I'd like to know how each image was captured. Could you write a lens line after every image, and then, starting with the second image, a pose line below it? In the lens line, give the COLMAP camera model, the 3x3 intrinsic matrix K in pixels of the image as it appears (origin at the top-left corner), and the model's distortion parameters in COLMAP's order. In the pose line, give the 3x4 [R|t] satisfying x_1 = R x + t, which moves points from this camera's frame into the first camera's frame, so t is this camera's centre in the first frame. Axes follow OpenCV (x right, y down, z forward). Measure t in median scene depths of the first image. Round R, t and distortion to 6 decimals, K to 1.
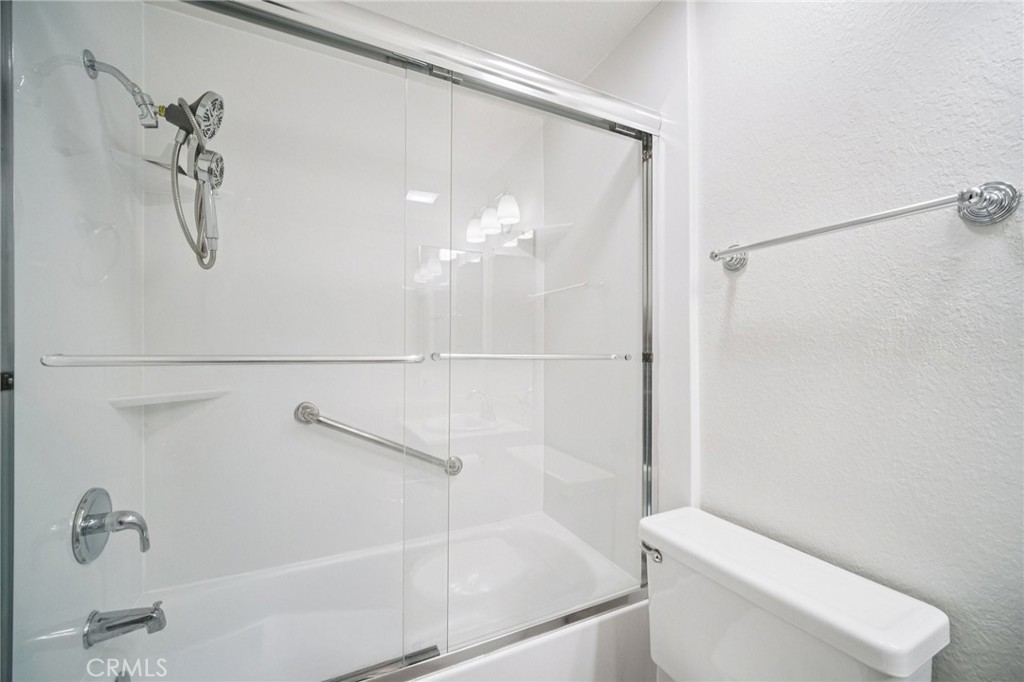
lens RADIAL K [[405.3, 0, 510.1], [0, 405.3, 347.4], [0, 0, 1]] dist [-0.001520, -0.000636]
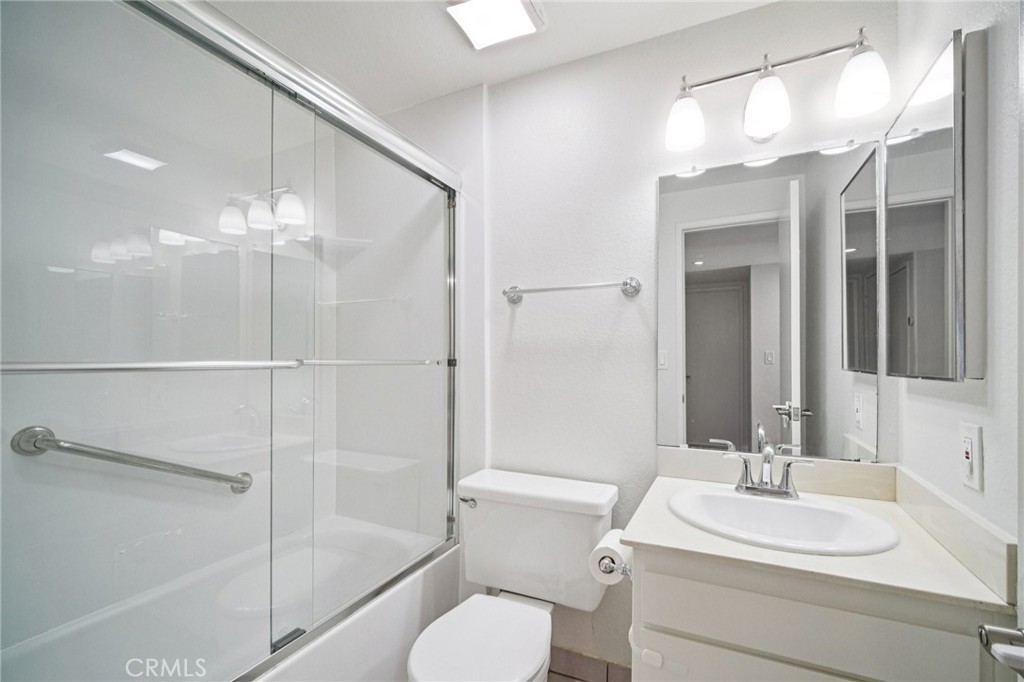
lens RADIAL K [[421.5, 0, 515.0], [0, 421.5, 358.4], [0, 0, 1]] dist [-0.000725, -0.000231]
pose [[0.798011, -0.001941, 0.602640, -0.307212], [-0.003252, 0.999966, 0.007526, 0.000960], [-0.602634, -0.007965, 0.797978, -0.192812]]
